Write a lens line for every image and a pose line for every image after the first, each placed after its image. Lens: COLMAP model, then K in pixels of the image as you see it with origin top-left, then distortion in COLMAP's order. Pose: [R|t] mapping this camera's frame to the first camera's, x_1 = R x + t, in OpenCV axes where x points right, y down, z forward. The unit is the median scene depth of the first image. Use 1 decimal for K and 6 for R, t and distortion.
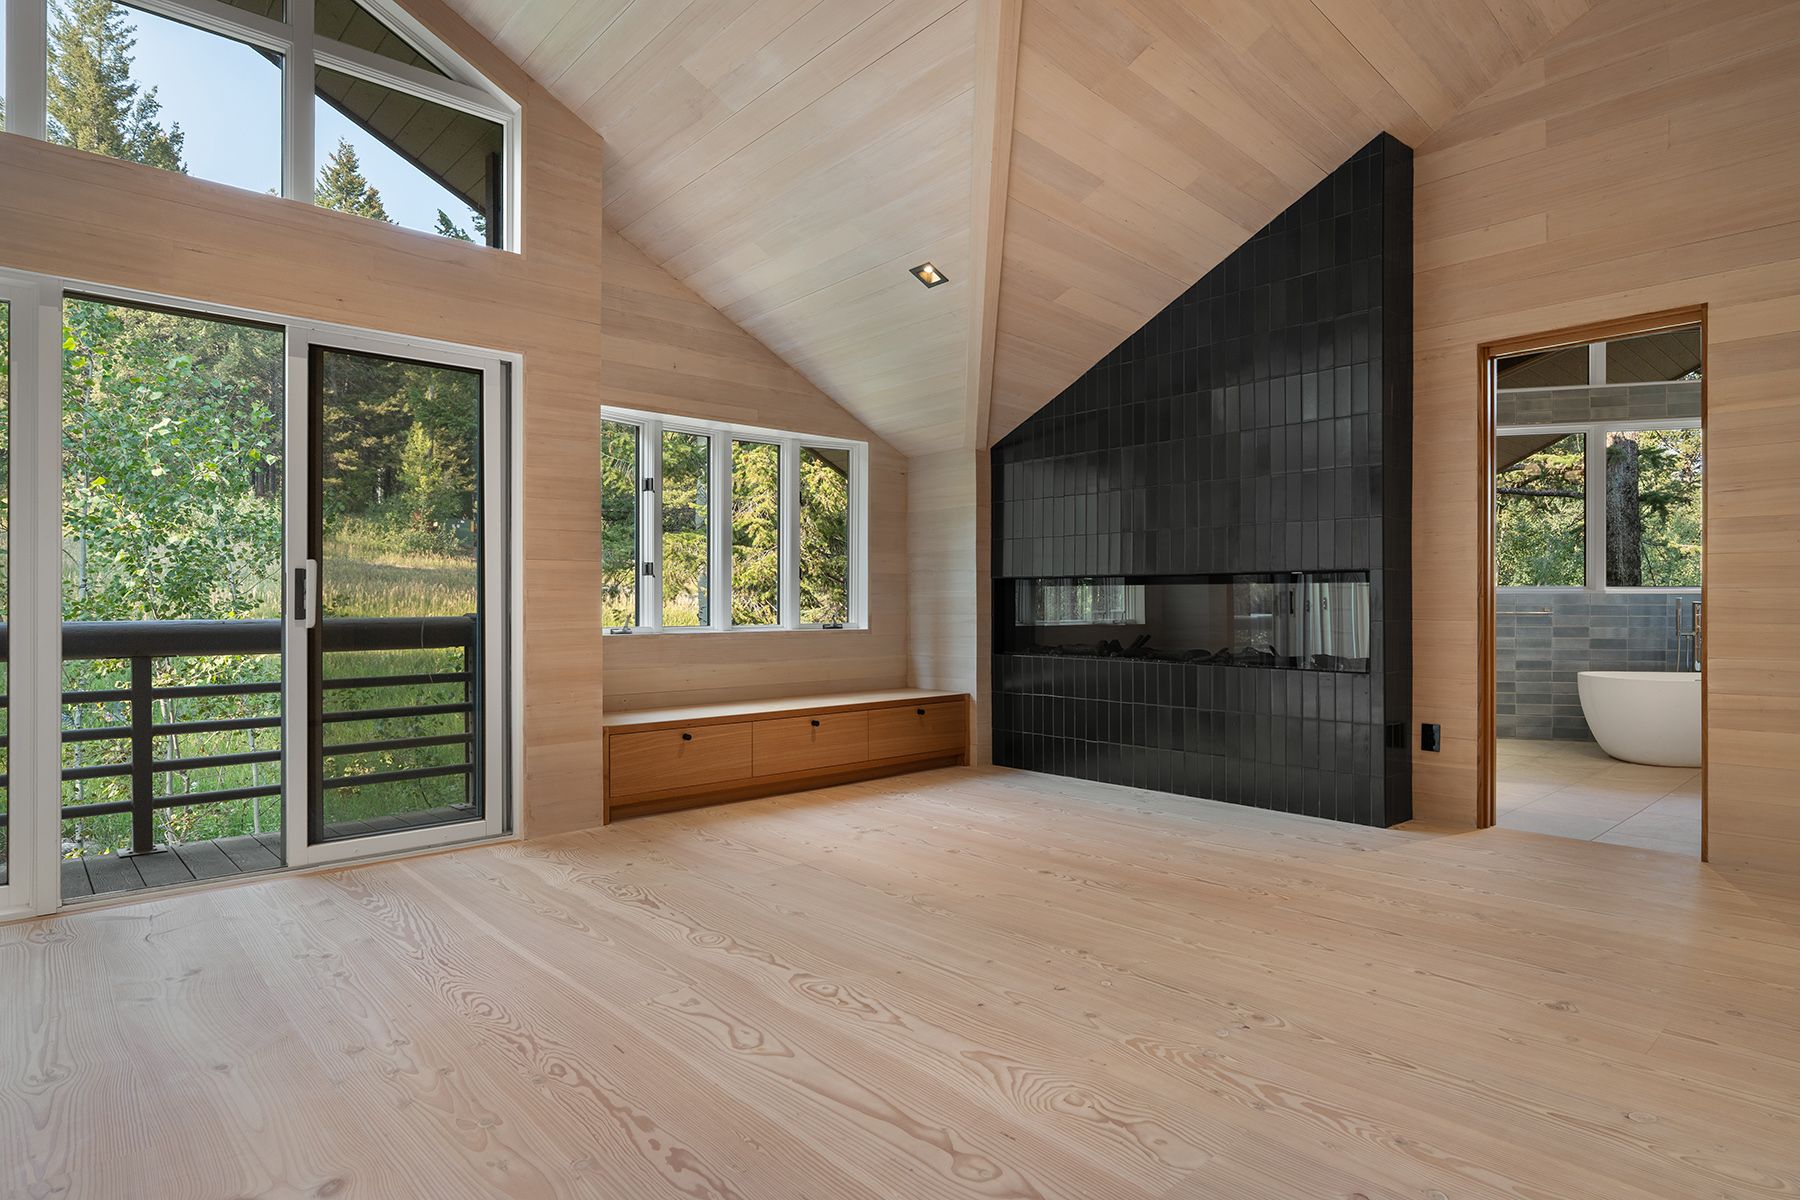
lens RADIAL K [[984.5, 0, 895.4], [0, 984.5, 607.2], [0, 0, 1]] dist [0.001566, 0.000412]
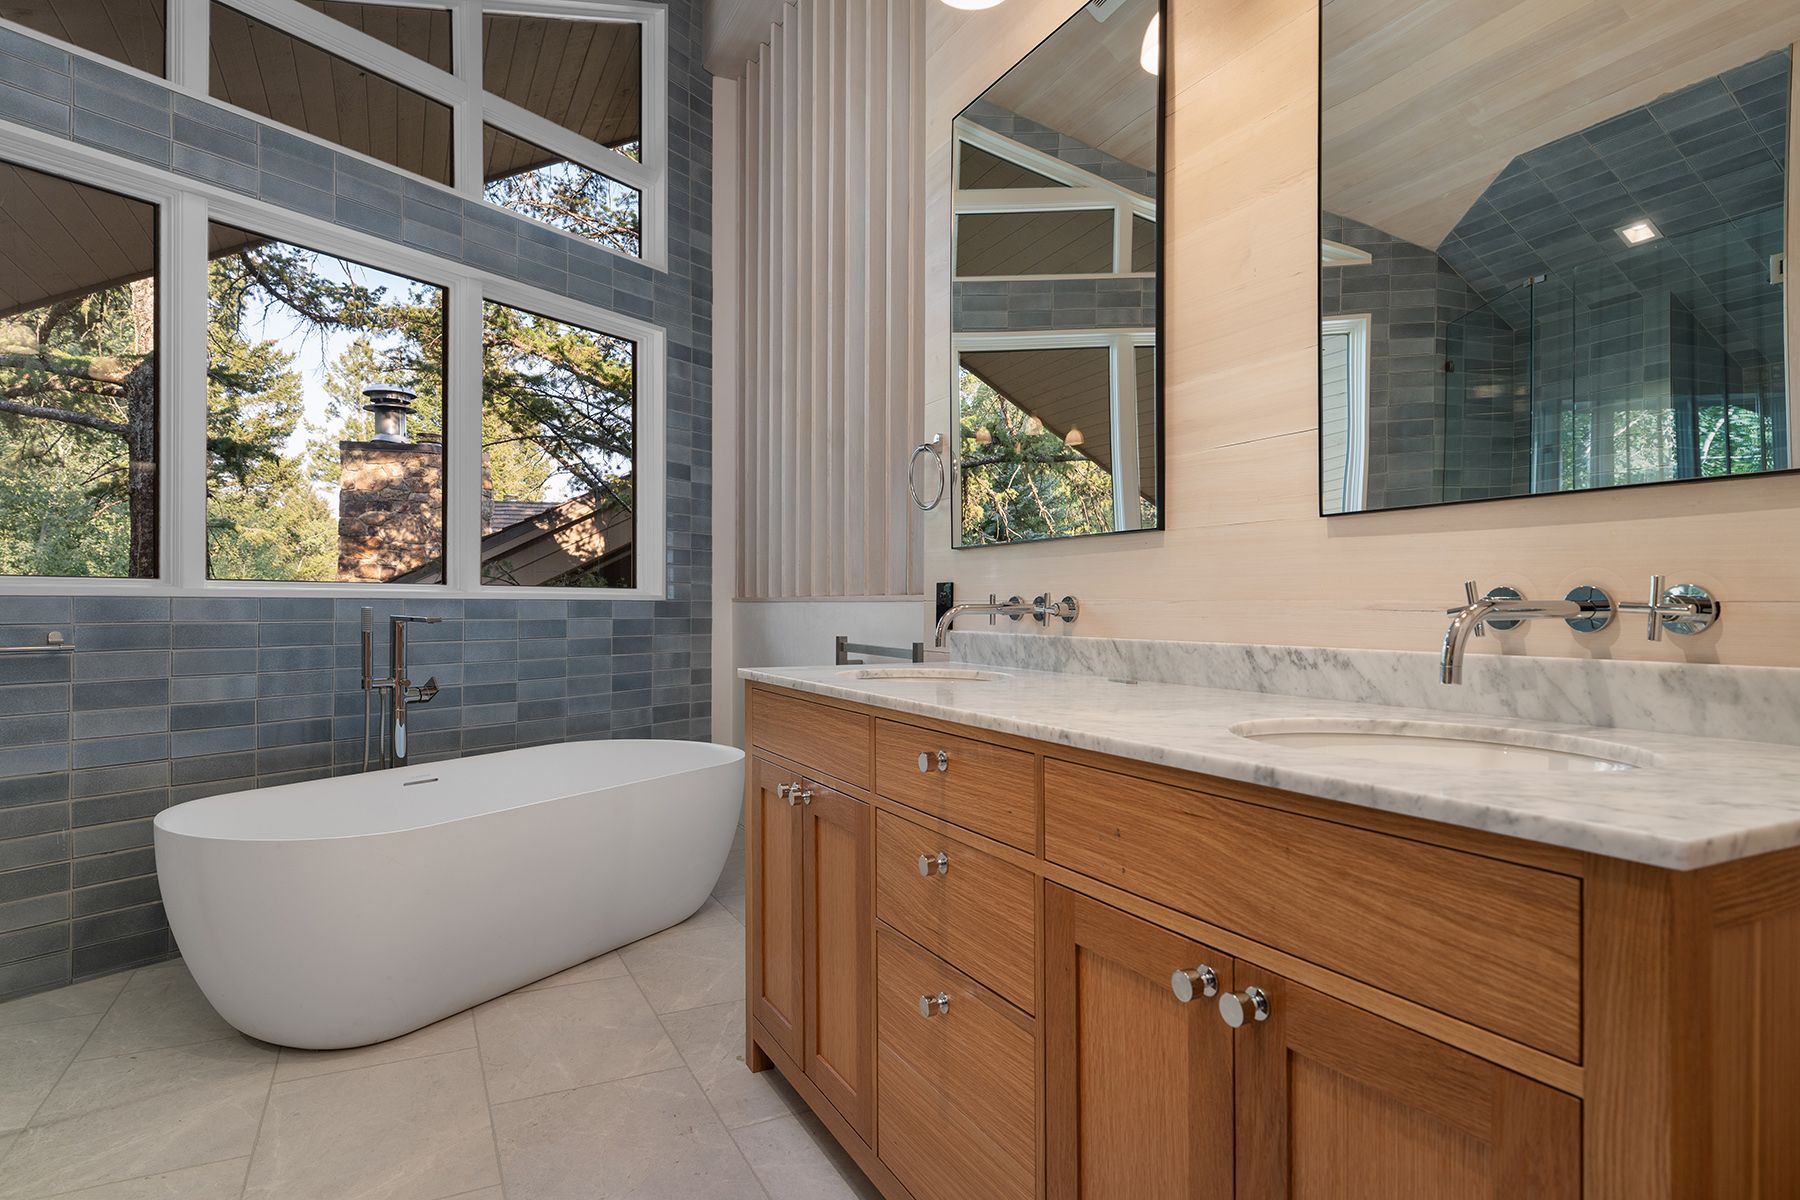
lens RADIAL K [[984.5, 0, 895.4], [0, 984.5, 607.2], [0, 0, 1]] dist [0.001566, 0.000412]
pose [[0.253086, 0.005074, 0.967430, 0.385485], [0.008083, 0.999940, -0.007359, -0.004115], [-0.967410, 0.009682, 0.253030, 0.605545]]
